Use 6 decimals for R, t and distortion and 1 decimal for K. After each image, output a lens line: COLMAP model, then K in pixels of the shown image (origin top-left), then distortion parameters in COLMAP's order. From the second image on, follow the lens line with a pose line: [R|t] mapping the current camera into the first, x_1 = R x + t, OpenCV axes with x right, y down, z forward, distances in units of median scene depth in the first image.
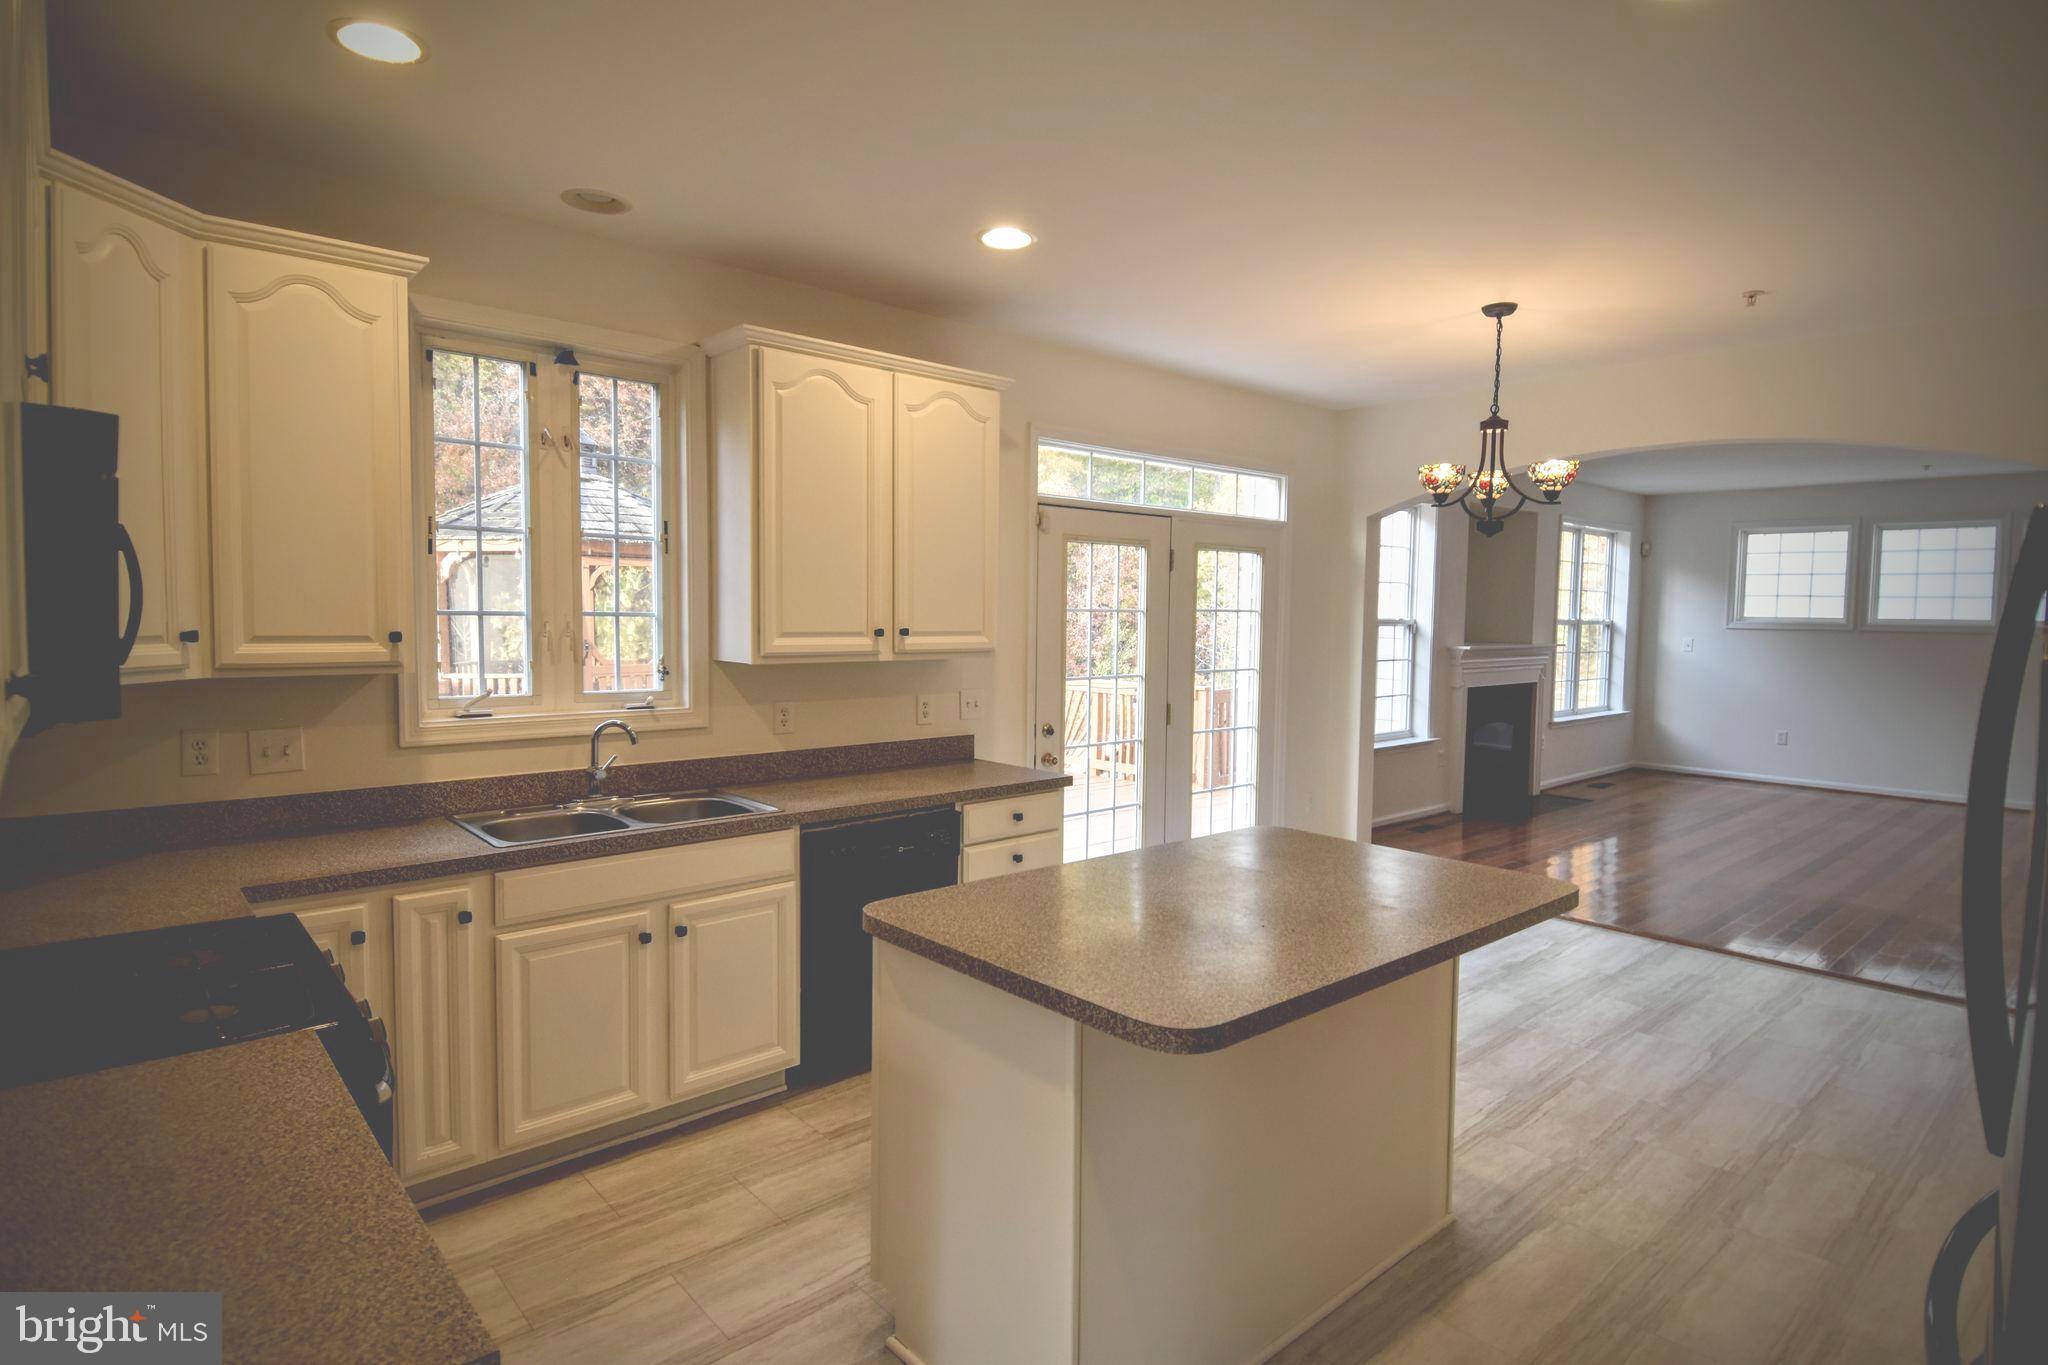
lens RADIAL K [[1071.5, 0, 1037.5], [0, 1071.5, 679.6], [0, 0, 1]] dist [0.009607, -0.006331]
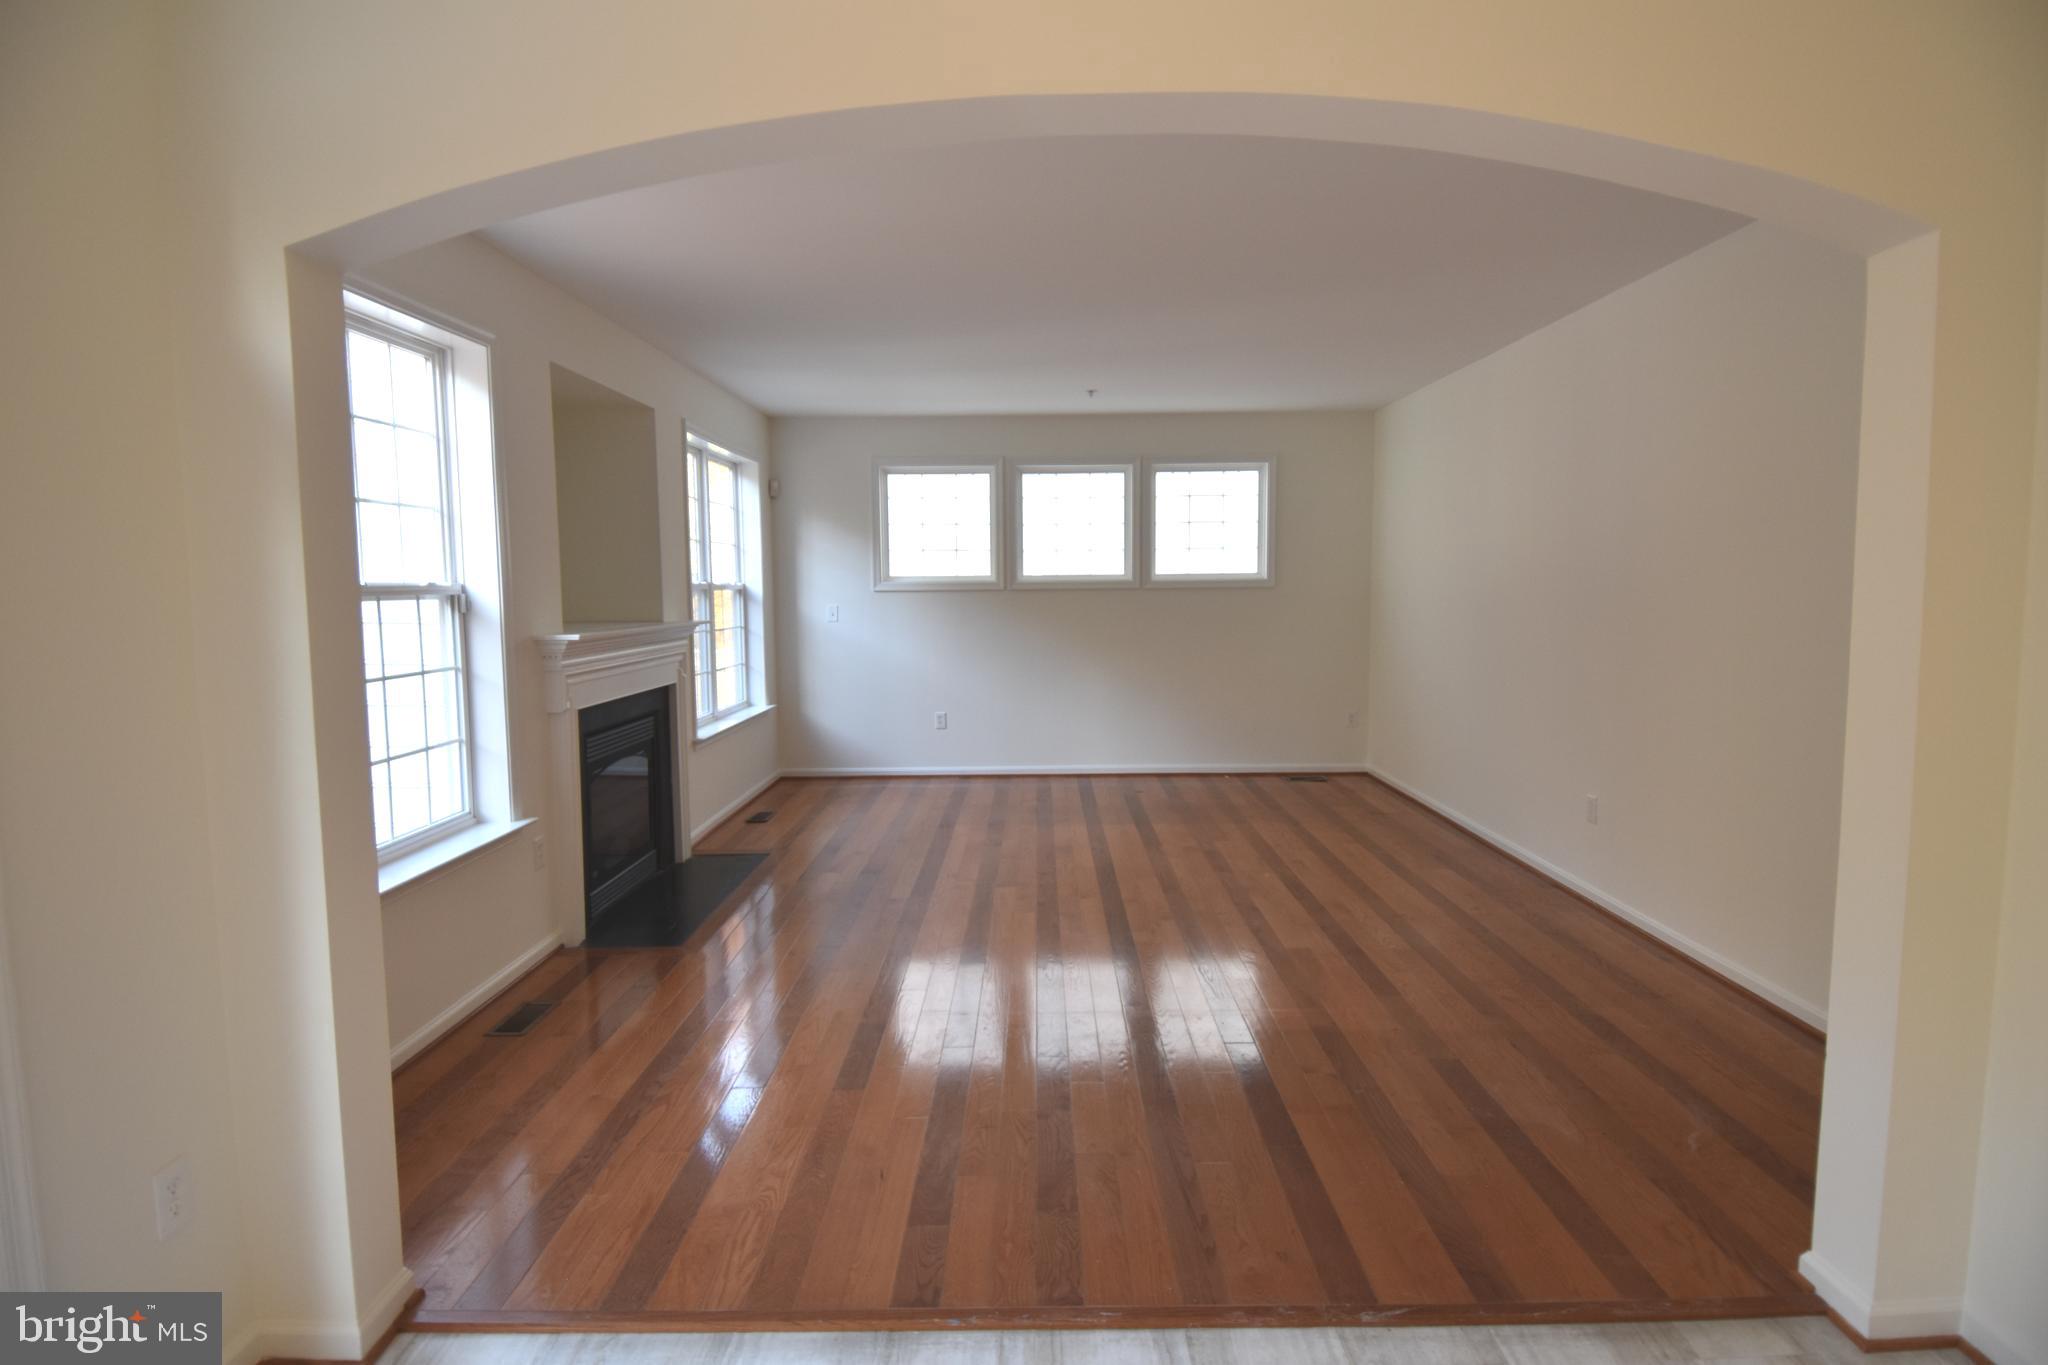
lens RADIAL K [[1071.5, 0, 1029.4], [0, 1071.5, 676.9], [0, 0, 1]] dist [0.009607, -0.006331]
pose [[0.672763, -0.081765, 0.735326, 0.135868], [0.063988, 0.996581, 0.052271, -0.019519], [-0.737086, 0.011886, 0.675695, 0.401049]]
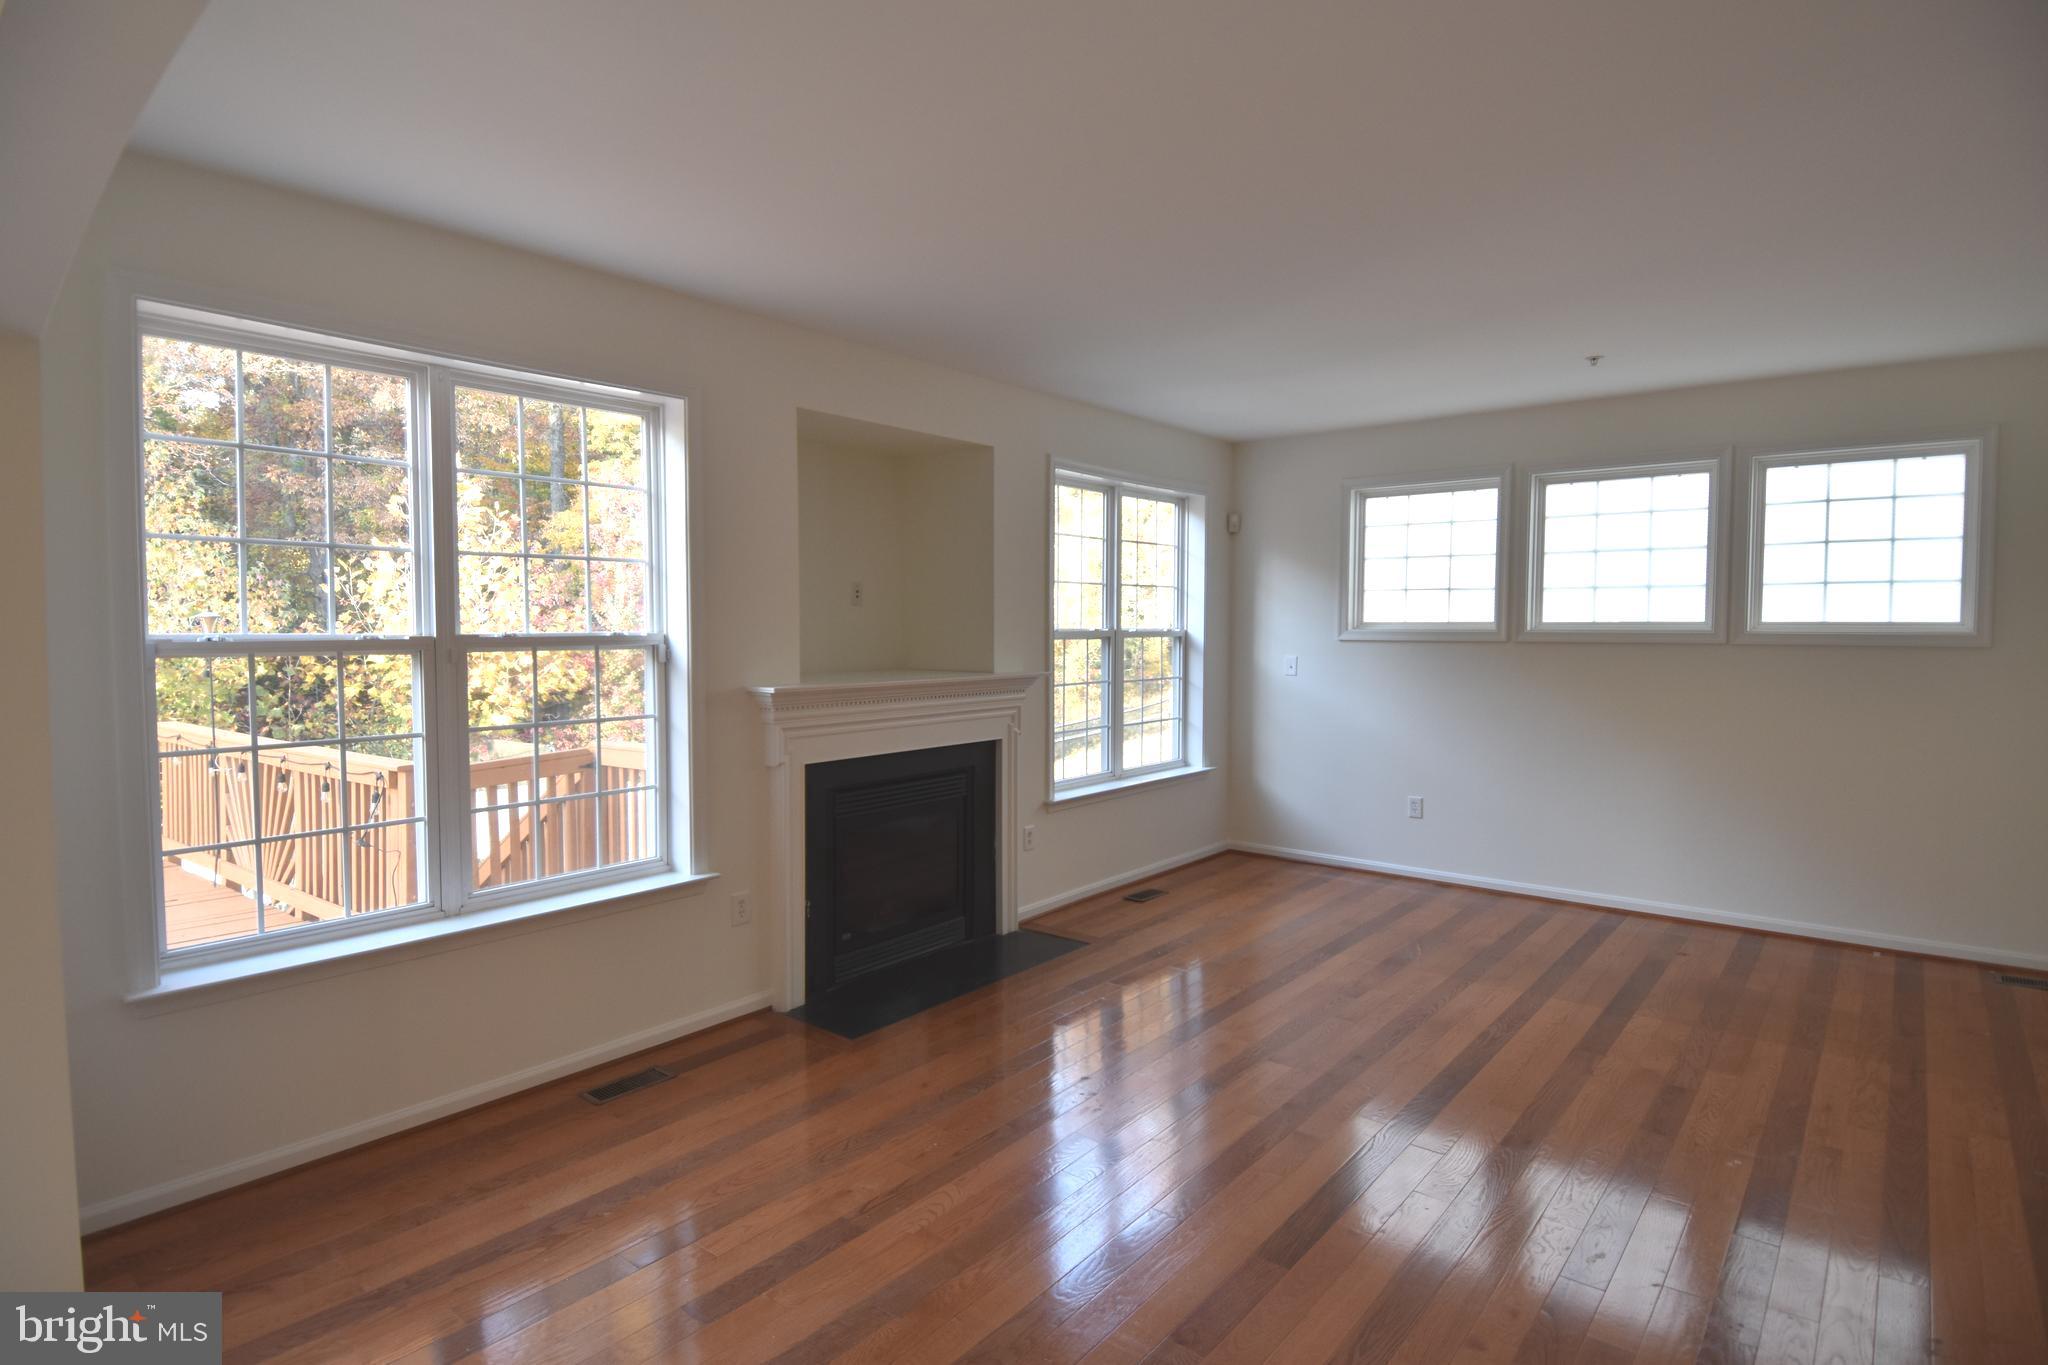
lens RADIAL K [[1071.5, 0, 1007.0], [0, 1071.5, 661.1], [0, 0, 1]] dist [0.009607, -0.006331]
pose [[0.988818, -0.016600, 0.148199, 0.362758], [0.020924, 0.999398, -0.027667, -0.022304], [-0.147650, 0.030459, 0.988570, 0.405131]]
